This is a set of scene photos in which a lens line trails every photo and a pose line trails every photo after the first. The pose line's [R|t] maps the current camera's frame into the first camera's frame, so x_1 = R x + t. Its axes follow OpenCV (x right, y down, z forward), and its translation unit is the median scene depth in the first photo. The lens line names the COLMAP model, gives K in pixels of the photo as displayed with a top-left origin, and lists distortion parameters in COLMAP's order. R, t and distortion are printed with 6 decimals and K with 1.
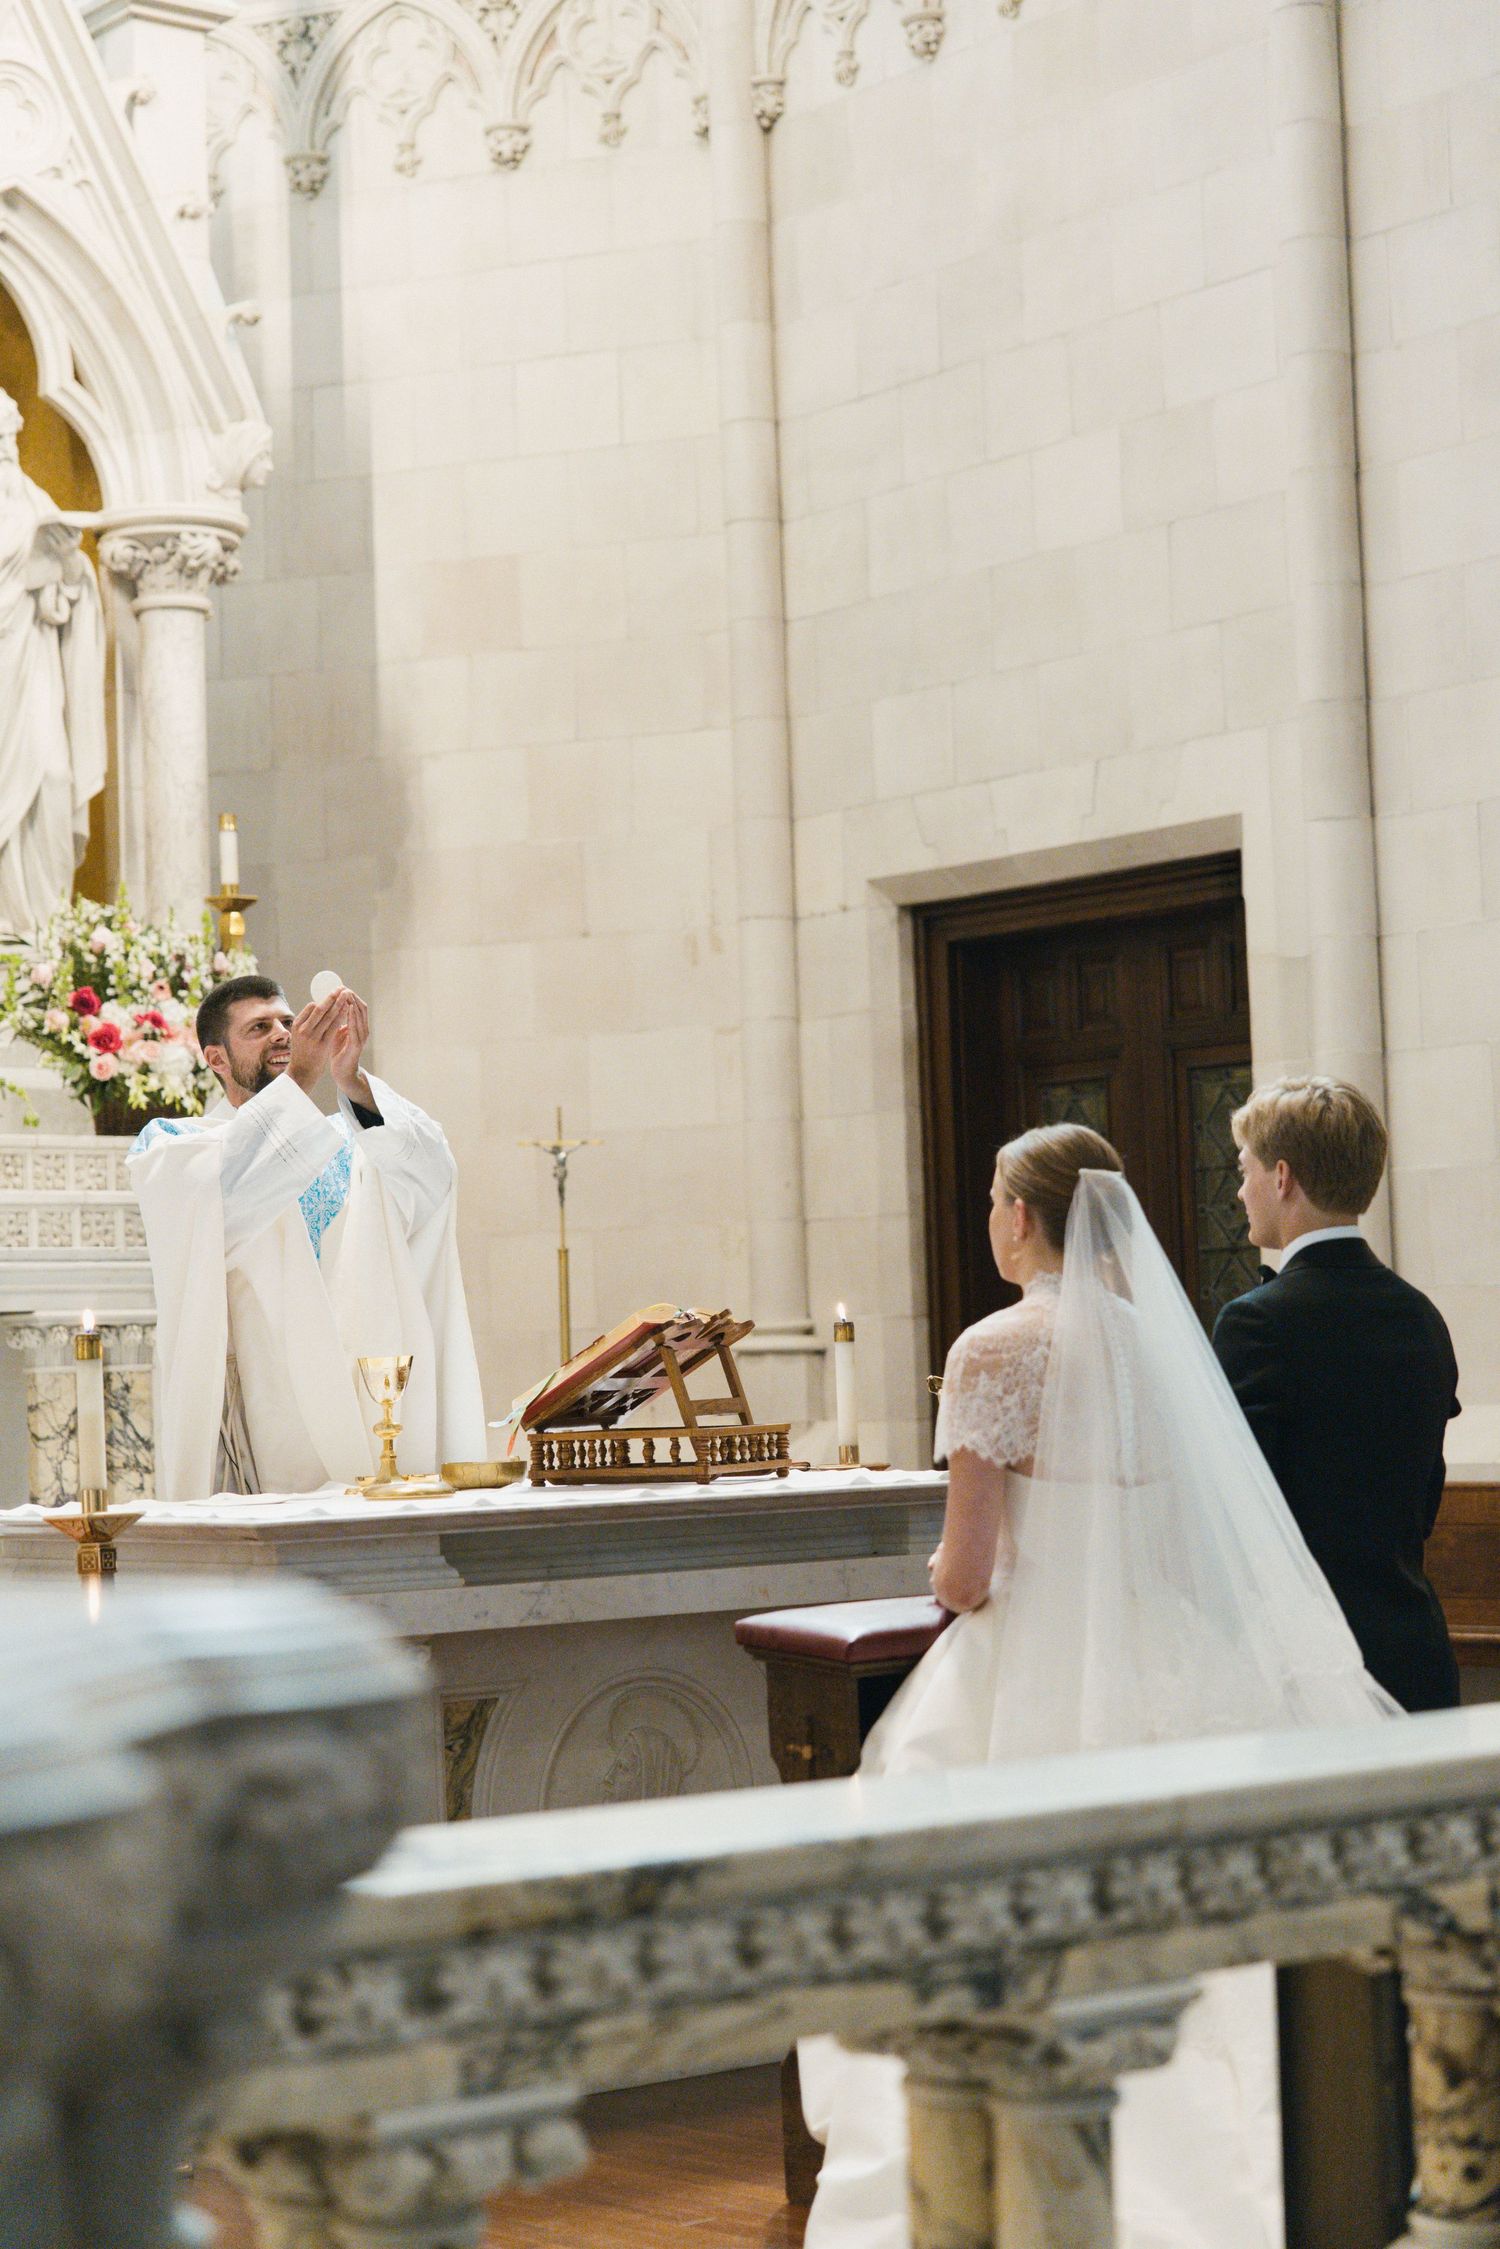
lens RADIAL K [[4080.8, 0, 750.0], [0, 4080.8, 1124.5], [0, 0, 1]] dist [-0.013689, -0.021783]
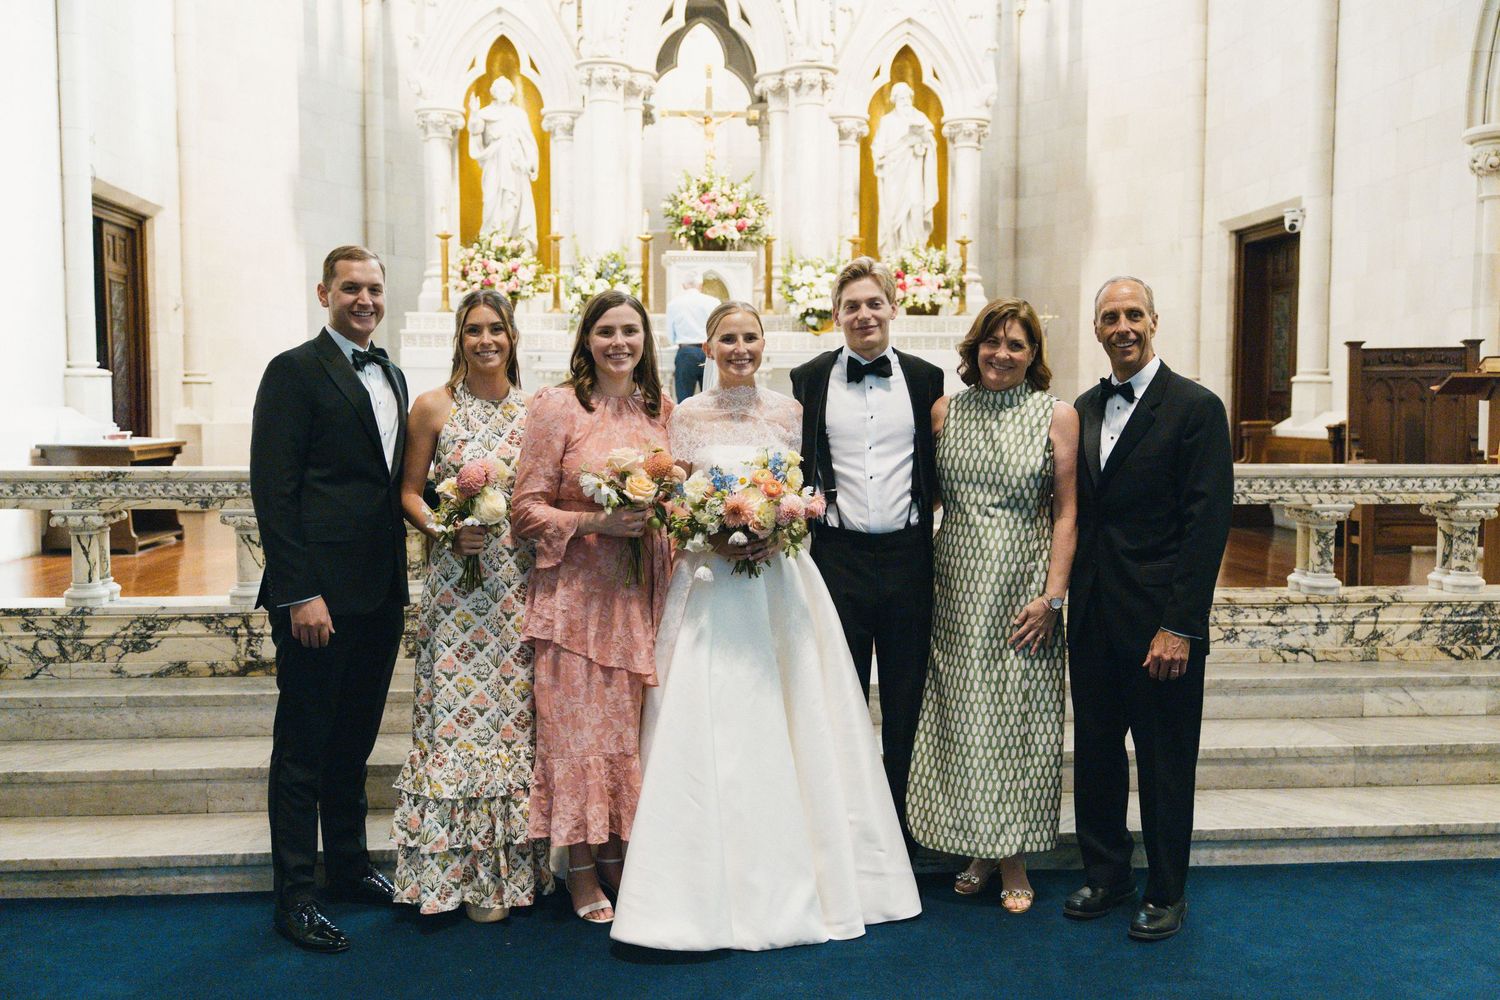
lens RADIAL K [[1378.4, 0, 754.1], [0, 1378.4, 508.1], [0, 0, 1]] dist [0.000900, 0.004308]
pose [[0.815689, 0.075945, -0.573484, 0.384408], [0.010022, 0.989341, 0.145271, -0.006154], [0.578403, -0.124243, 0.806234, 0.002627]]
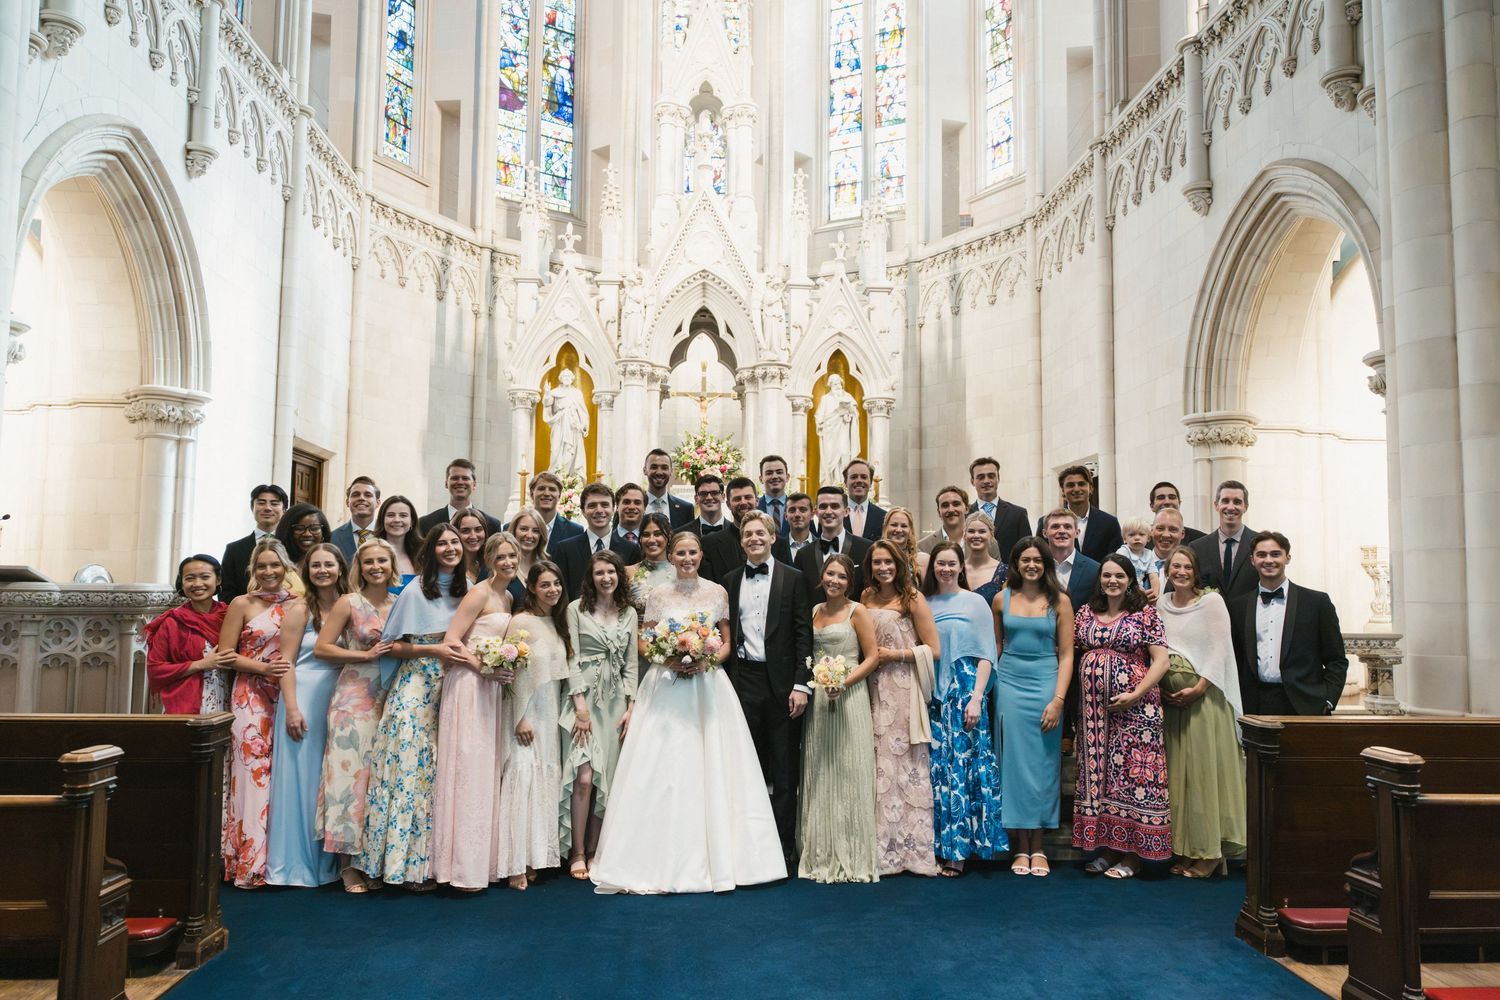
lens RADIAL K [[1071.7, 0, 748.8], [0, 1071.7, 510.9], [0, 0, 1]] dist [0.008281, -0.002373]
pose [[0.807081, -0.002834, -0.590434, 0.493596], [0.001013, 0.999994, -0.003416, -0.014814], [0.590440, 0.002159, 0.807079, -0.087599]]
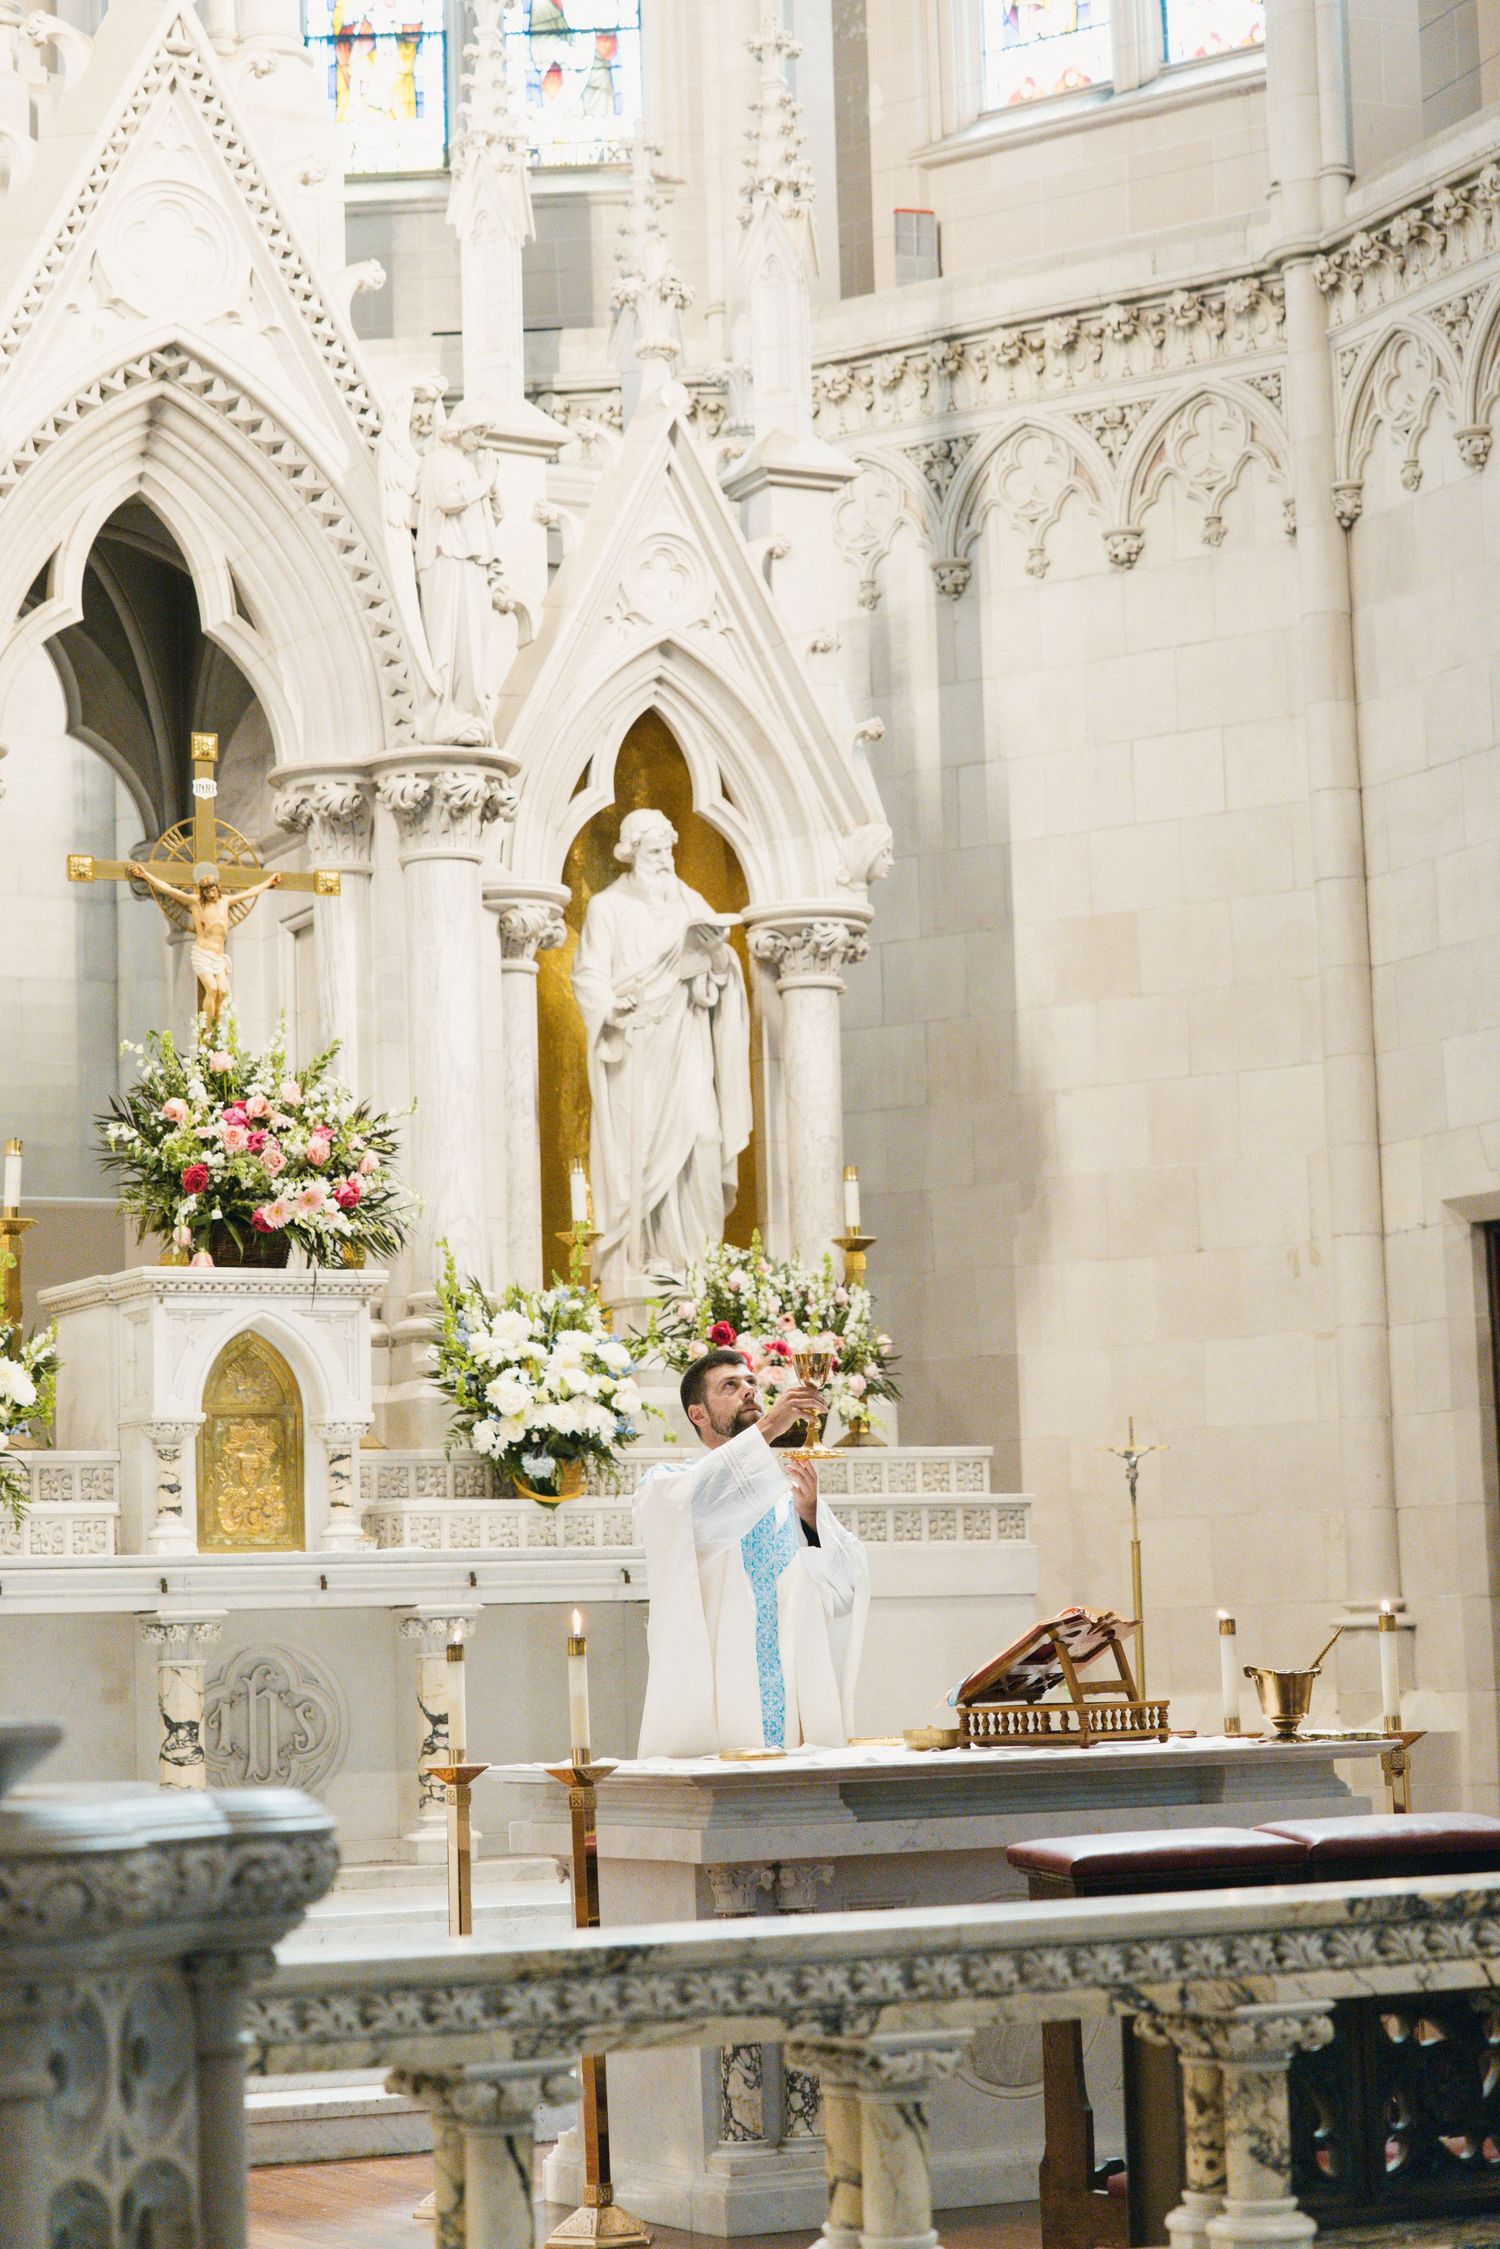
lens RADIAL K [[4365.5, 0, 750.0], [0, 4365.5, 1124.5], [0, 0, 1]] dist [0.022866, -0.377080]
pose [[0.977749, -0.022654, -0.208552, 0.106761], [0.011619, 0.998474, -0.053984, -0.021453], [0.209456, 0.050359, 0.976520, -0.231566]]
